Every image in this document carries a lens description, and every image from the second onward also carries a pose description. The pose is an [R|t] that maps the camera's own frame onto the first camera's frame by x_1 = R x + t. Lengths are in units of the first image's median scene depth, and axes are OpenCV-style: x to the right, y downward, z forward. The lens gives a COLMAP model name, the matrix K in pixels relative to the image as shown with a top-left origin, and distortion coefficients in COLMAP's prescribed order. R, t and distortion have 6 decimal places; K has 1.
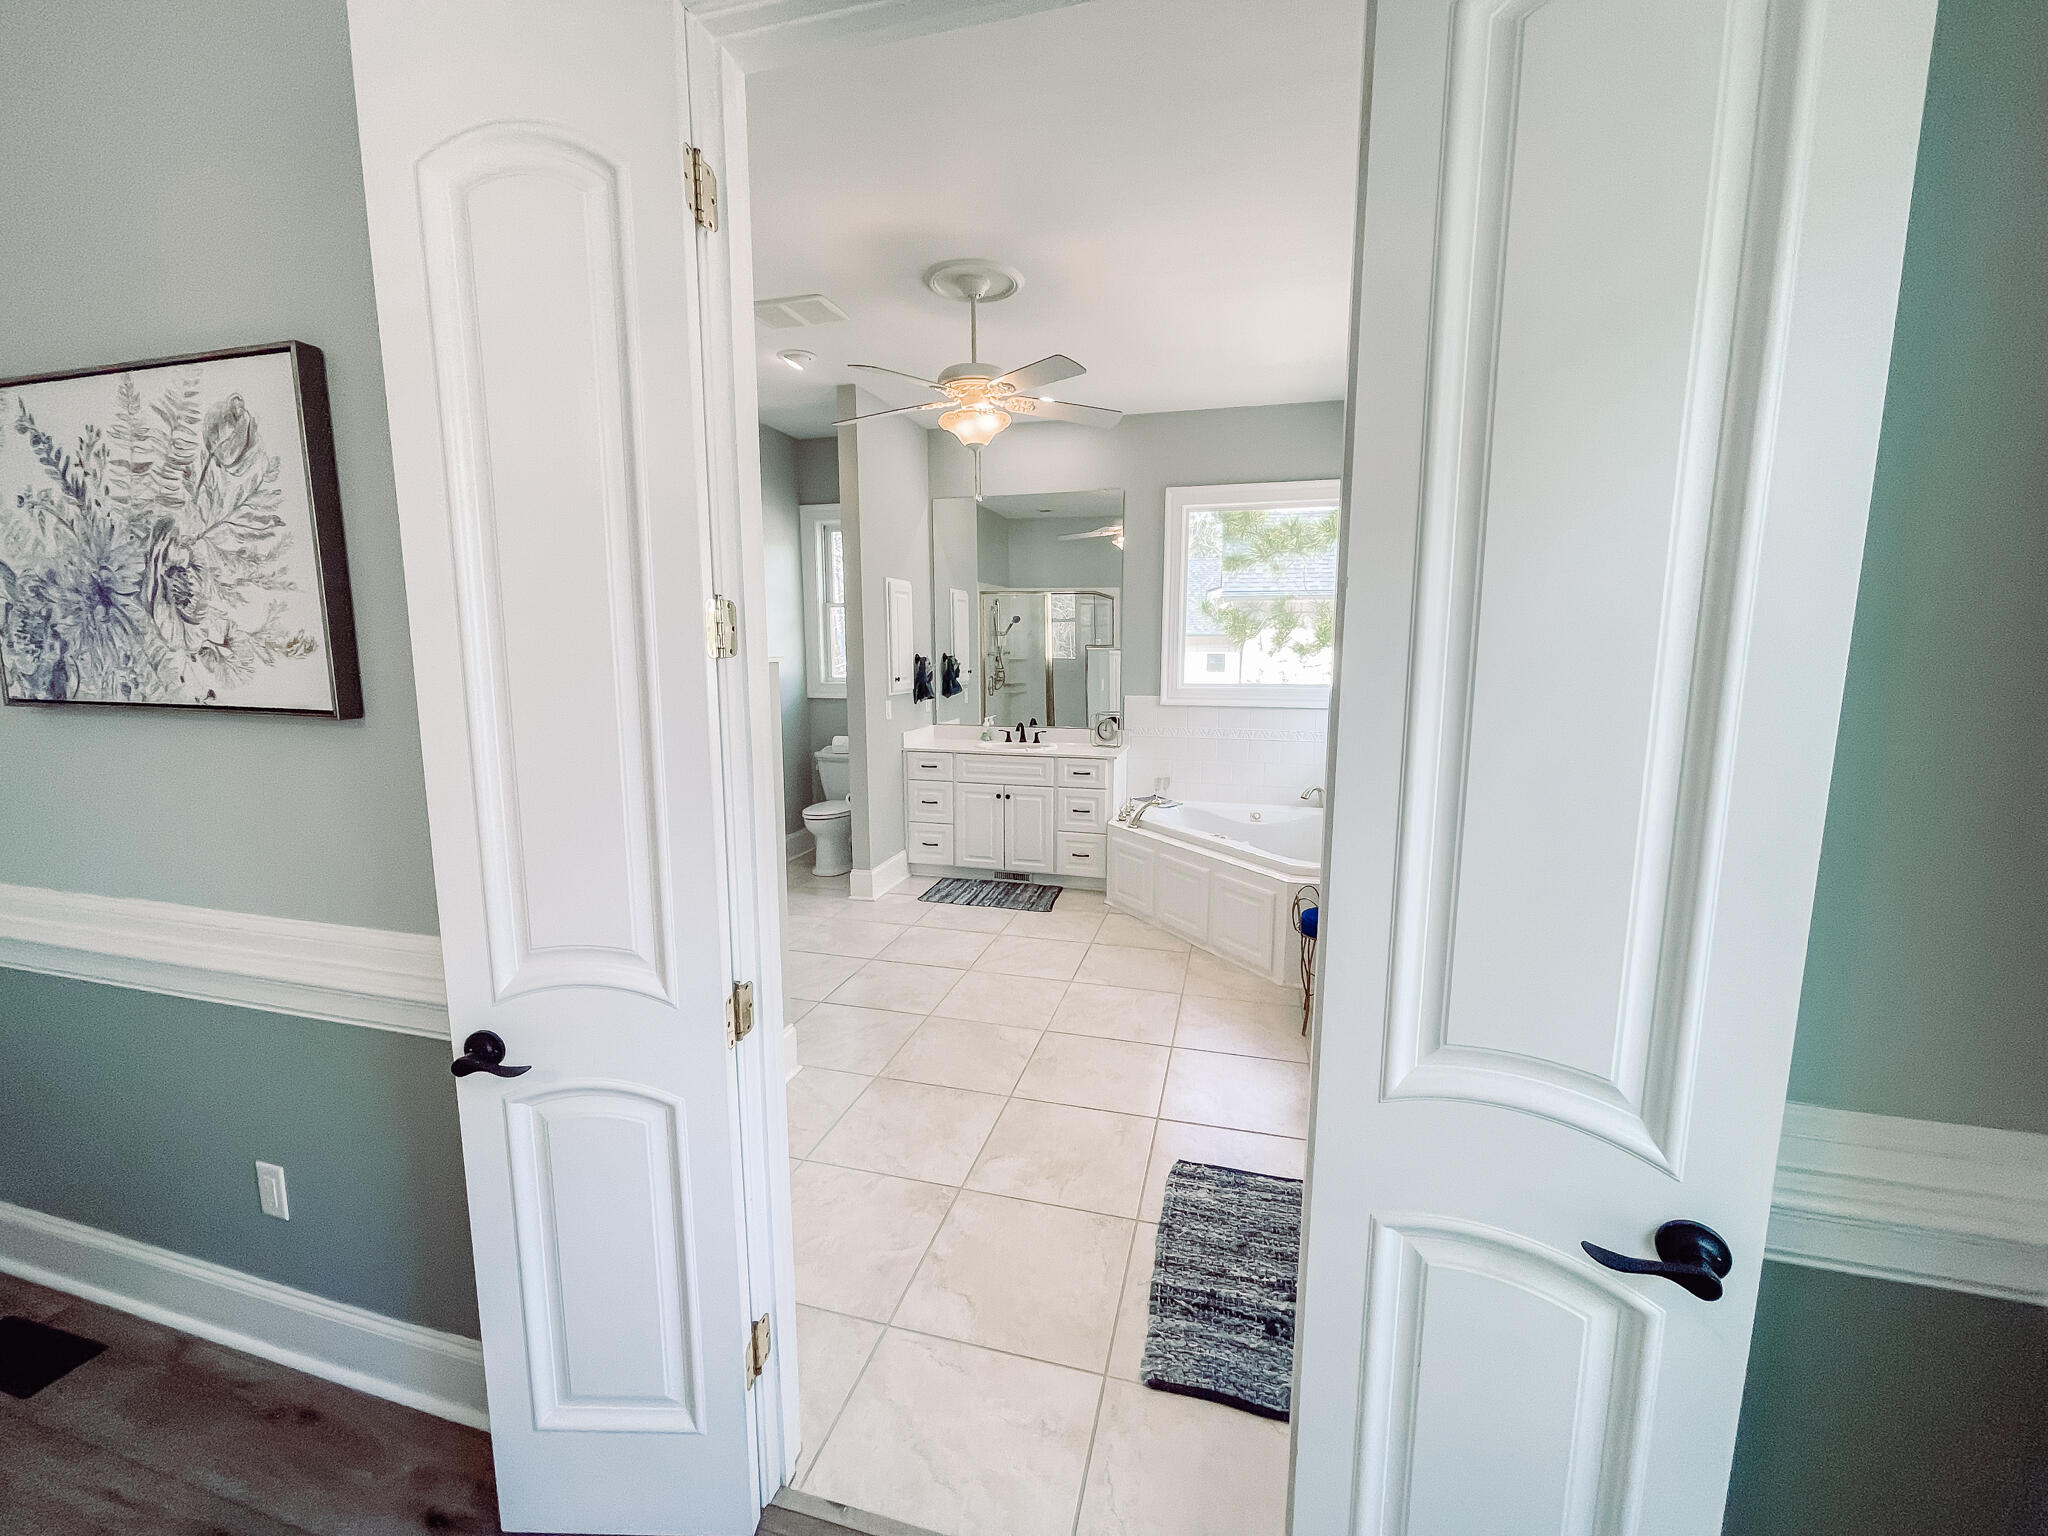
lens RADIAL K [[825.9, 0, 1016.5], [0, 825.9, 757.4], [0, 0, 1]] dist [-0.011406, 0.004275]
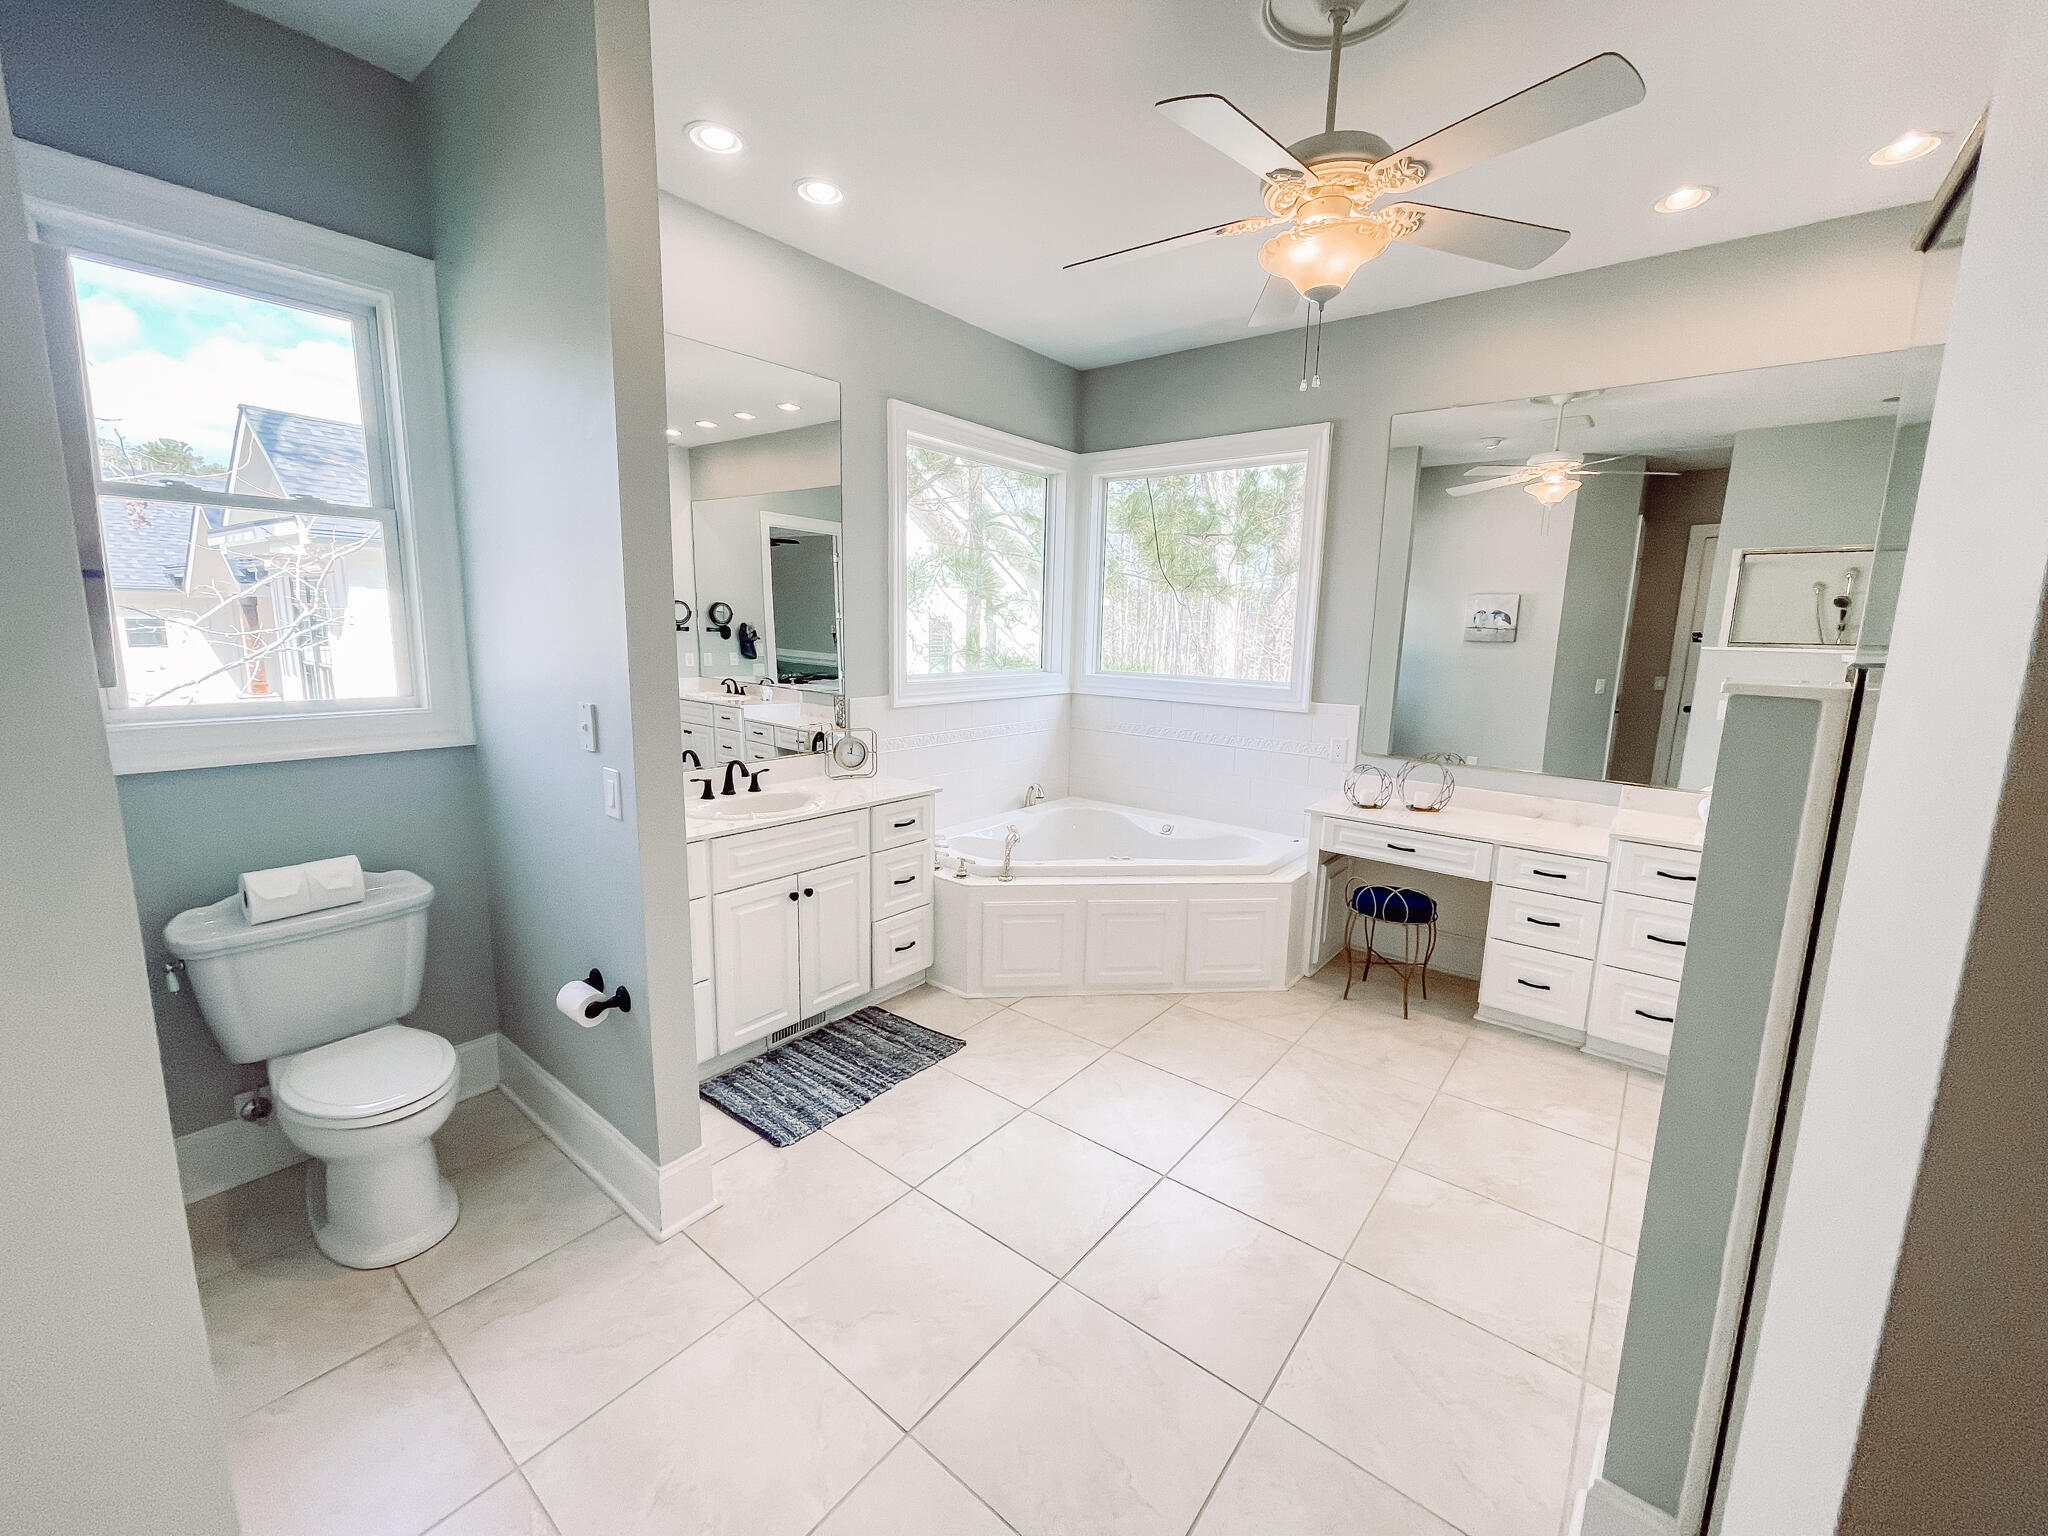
lens RADIAL K [[828.5, 0, 1024.2], [0, 828.5, 759.5], [0, 0, 1]] dist [-0.001963, -0.002311]
pose [[0.394228, -0.142247, 0.907937, -0.463216], [0.104085, 0.988503, 0.109676, -0.090908], [-0.913099, 0.051266, 0.404502, 0.641999]]
